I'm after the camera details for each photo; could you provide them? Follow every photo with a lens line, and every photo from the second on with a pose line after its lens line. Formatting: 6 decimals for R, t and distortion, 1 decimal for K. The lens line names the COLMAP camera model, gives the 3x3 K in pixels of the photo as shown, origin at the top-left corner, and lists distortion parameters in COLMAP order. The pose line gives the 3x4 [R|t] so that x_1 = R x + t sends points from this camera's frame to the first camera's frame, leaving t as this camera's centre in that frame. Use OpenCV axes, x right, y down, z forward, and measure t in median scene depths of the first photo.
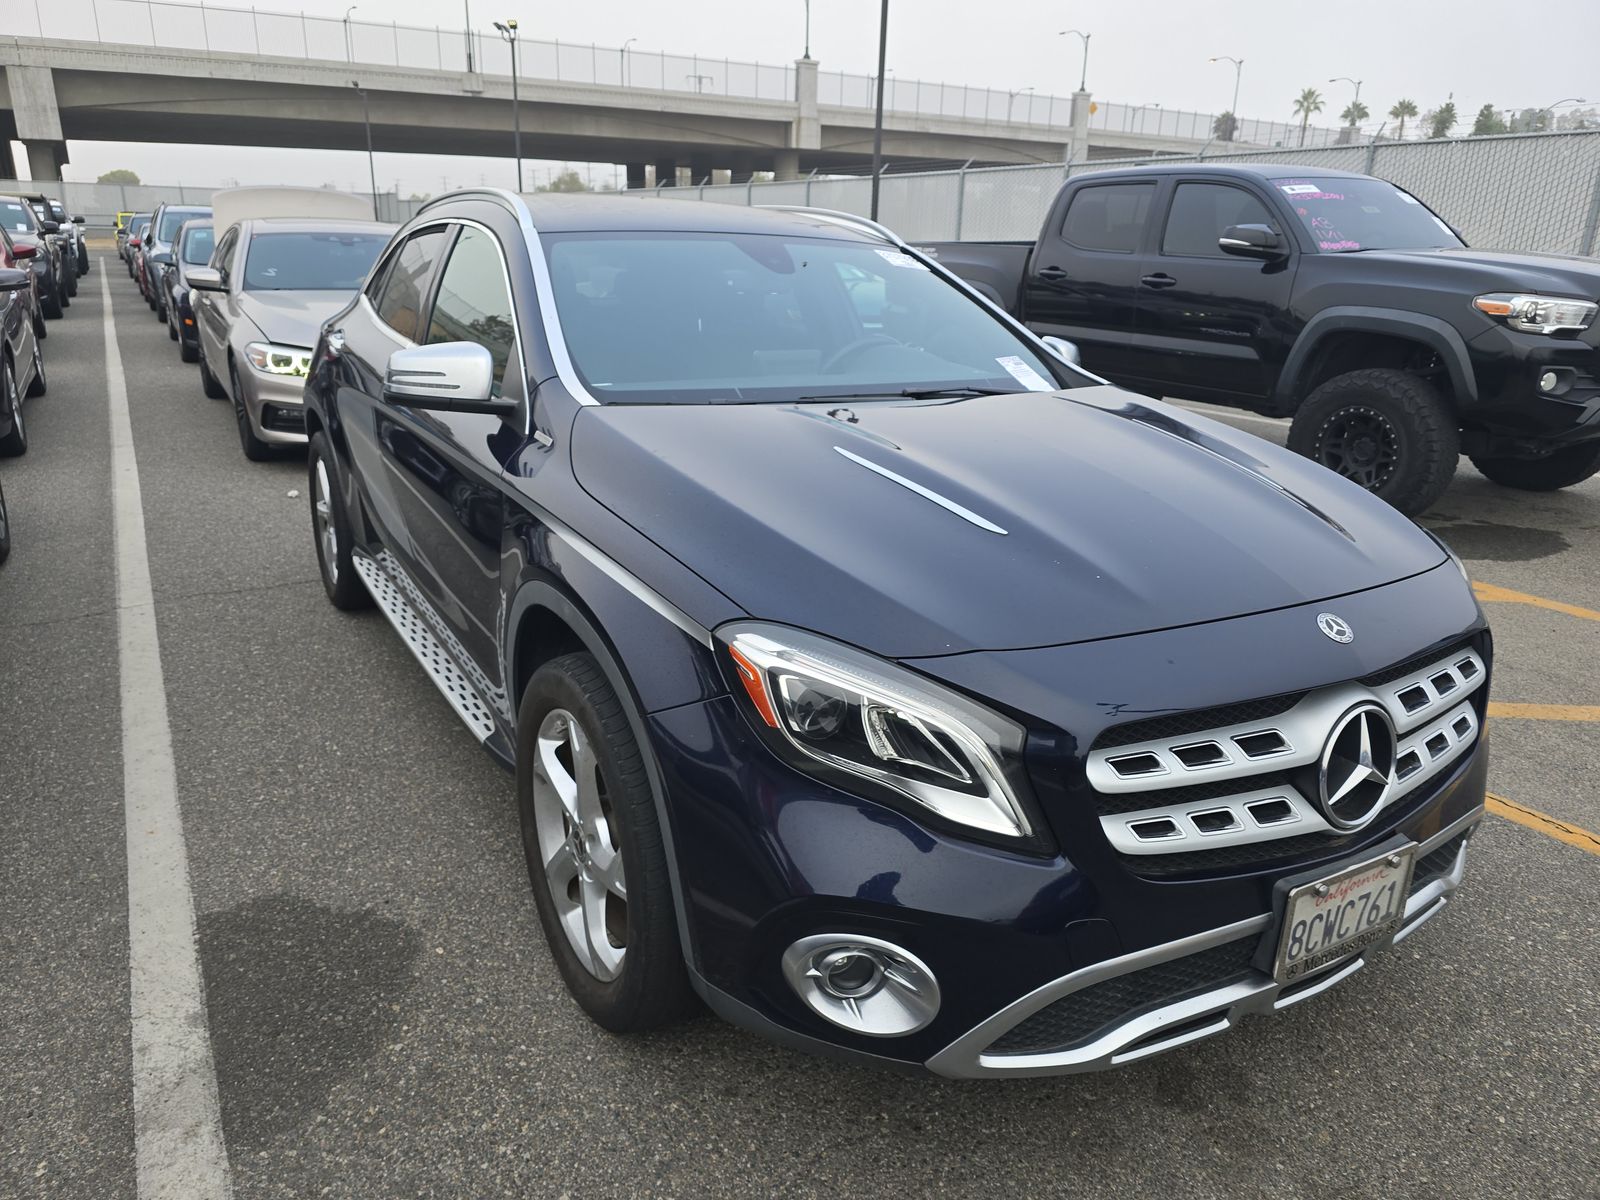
lens RADIAL K [[1086.7, 0, 805.8], [0, 1086.7, 602.6], [0, 0, 1]] dist [0.035581, -0.031921]
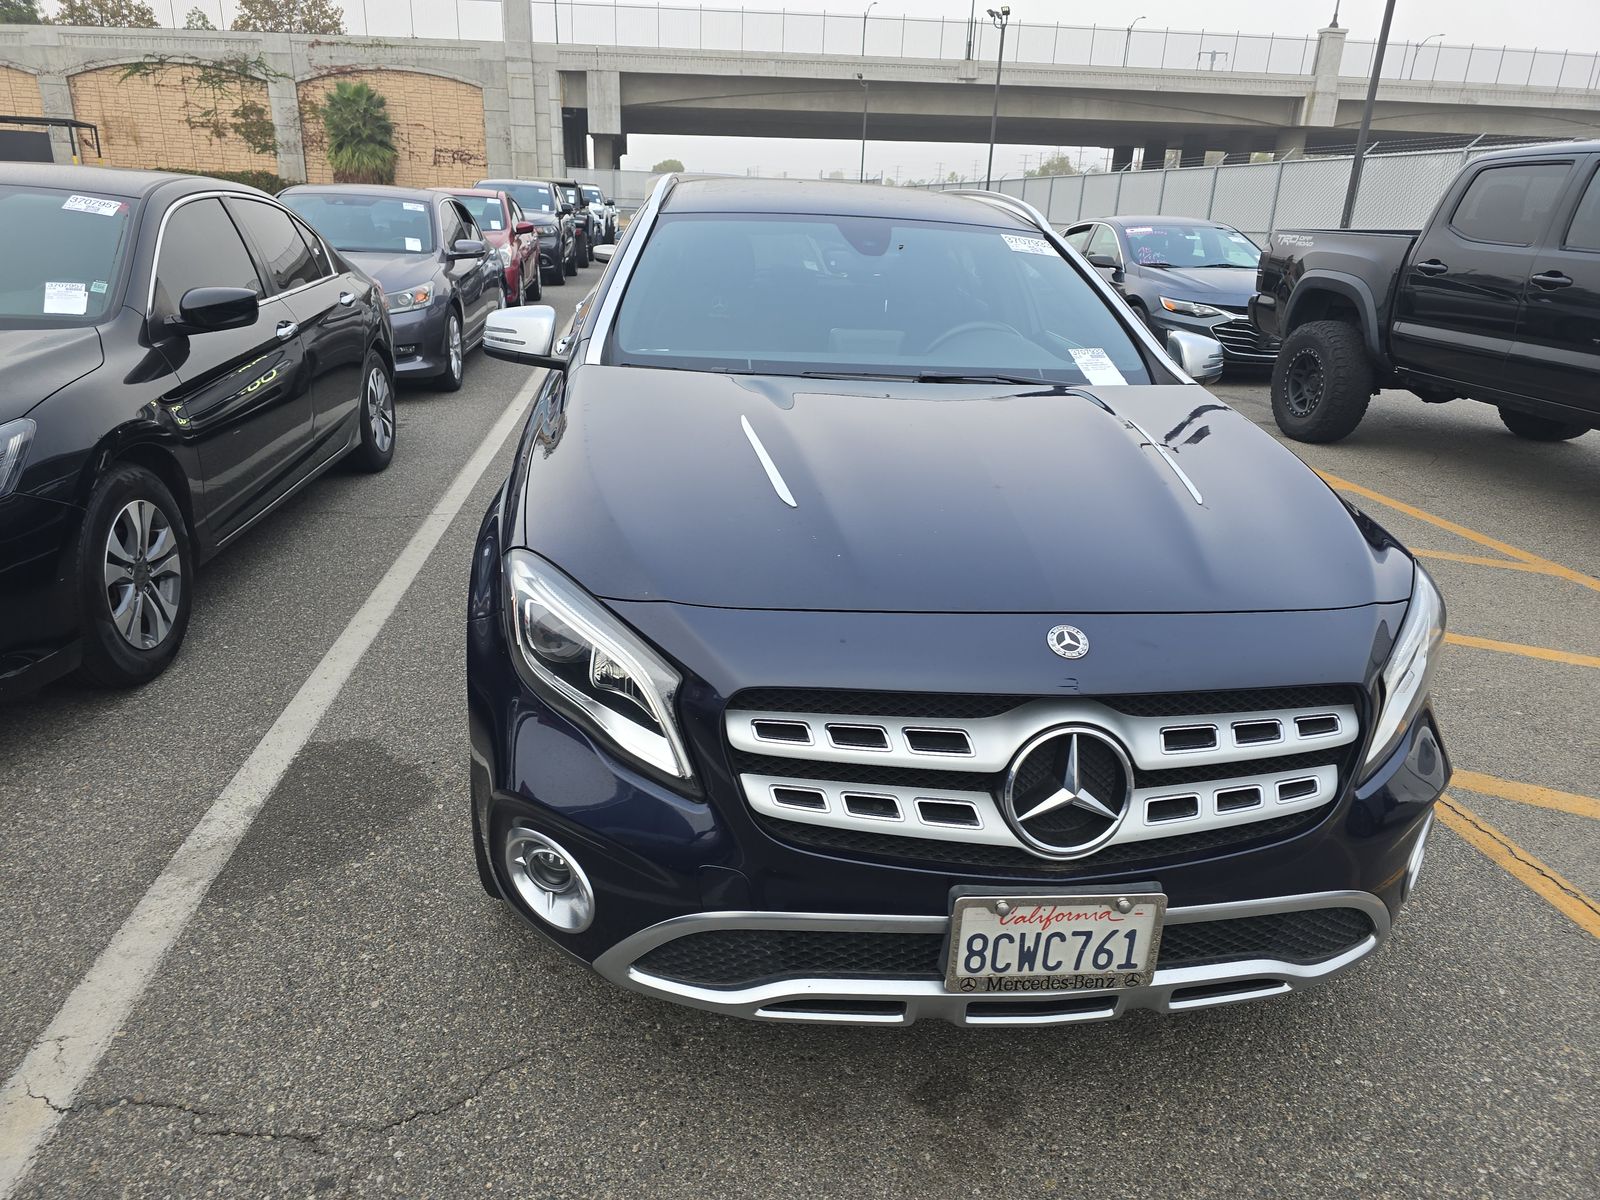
lens RADIAL K [[1086.7, 0, 799.5], [0, 1086.7, 597.9], [0, 0, 1]] dist [0.035581, -0.031921]
pose [[0.913298, 0.145103, -0.380567, 0.349053], [-0.141741, 0.989212, 0.037011, -0.008882], [0.381832, 0.020140, 0.924012, 0.024481]]
